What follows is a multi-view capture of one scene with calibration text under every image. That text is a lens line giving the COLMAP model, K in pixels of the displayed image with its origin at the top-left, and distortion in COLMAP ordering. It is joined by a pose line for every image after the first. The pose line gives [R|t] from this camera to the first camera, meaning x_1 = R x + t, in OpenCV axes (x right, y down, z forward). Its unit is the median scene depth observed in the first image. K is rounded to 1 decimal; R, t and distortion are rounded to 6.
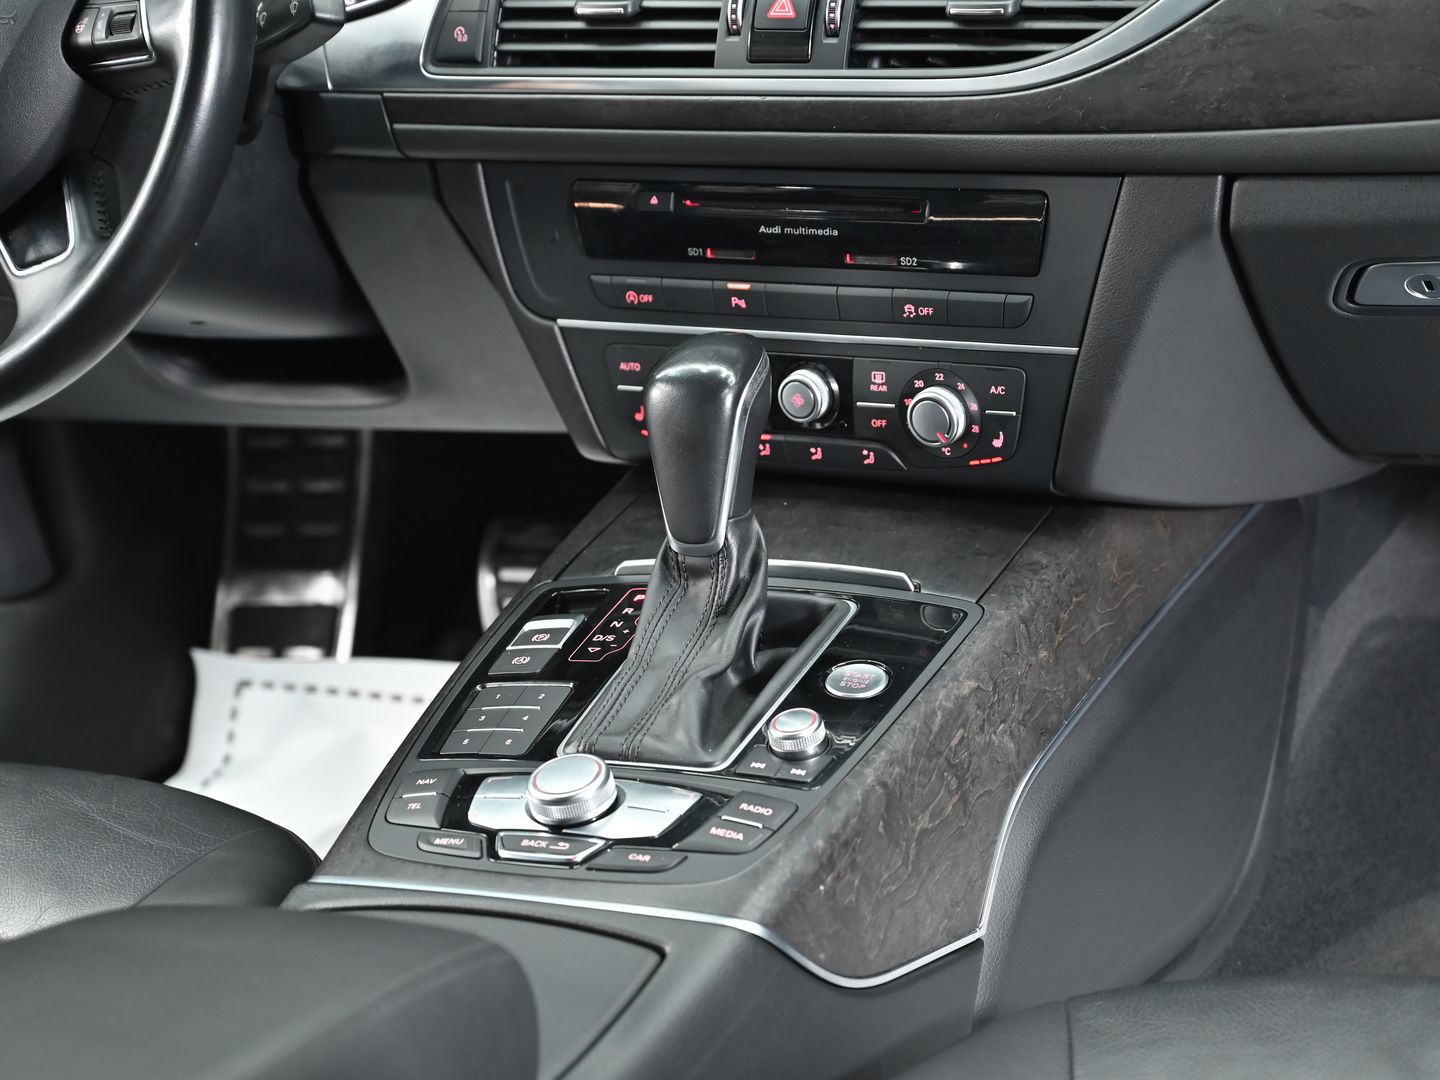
lens RADIAL K [[3459.6, 0, 720.0], [0, 3459.6, 540.0], [0, 0, 1]] dist [0.039093, -0.204658]
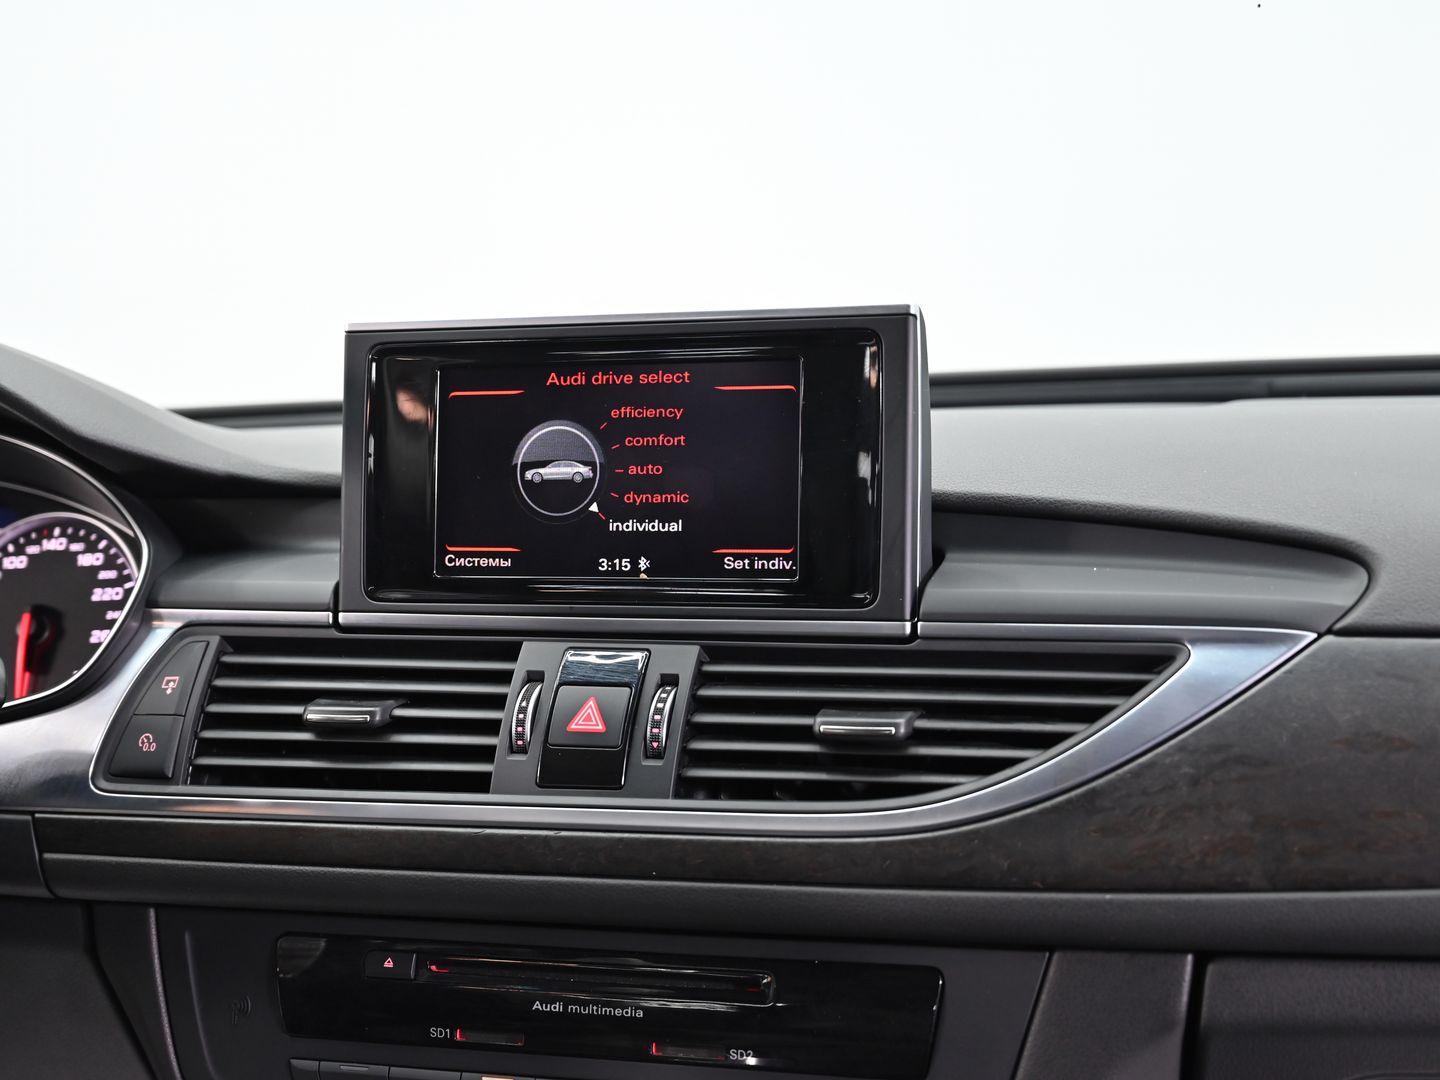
lens RADIAL K [[2347.3, 0, 720.0], [0, 2347.3, 540.0], [0, 0, 1]] dist [-0.016201, -0.007549]
pose [[0.973394, 0.088973, 0.211159, -0.068867], [-0.019897, 0.950875, -0.308935, -0.028770], [-0.228273, 0.296514, 0.927346, 0.488804]]
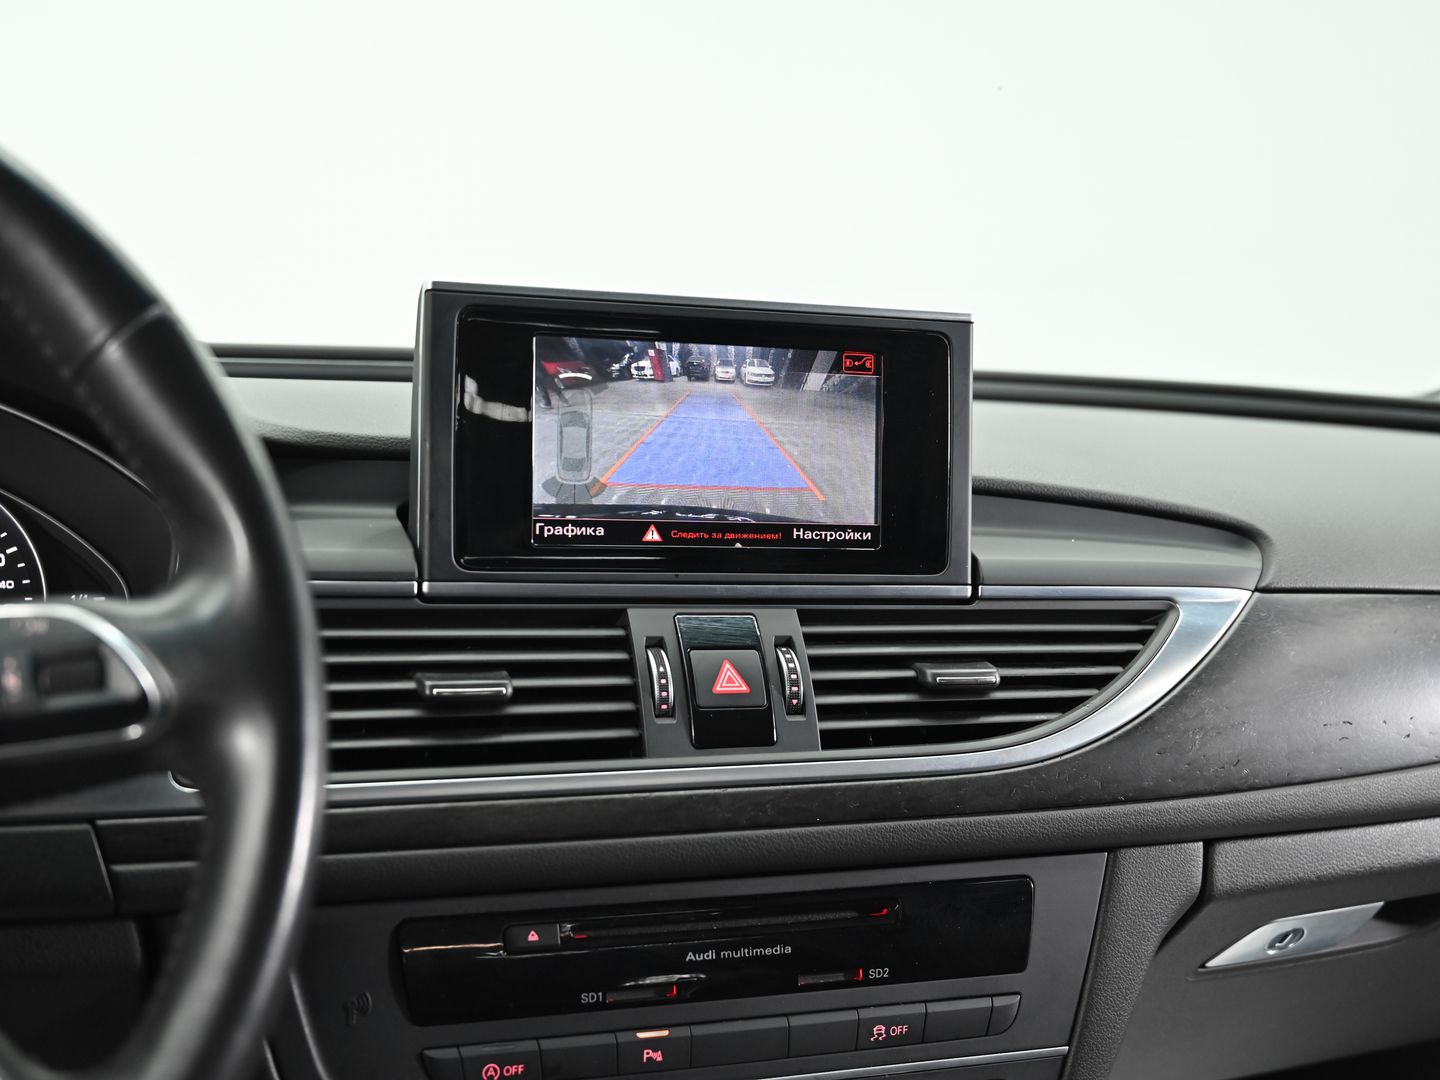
lens RADIAL K [[1939.2, 0, 720.0], [0, 1939.2, 540.0], [0, 0, 1]] dist [-0.029921, 0.043326]
pose [[0.586829, 0.085661, 0.805167, -0.361886], [0.171783, 0.958582, -0.227183, -0.081079], [-0.791279, 0.271631, 0.547809, 0.739027]]
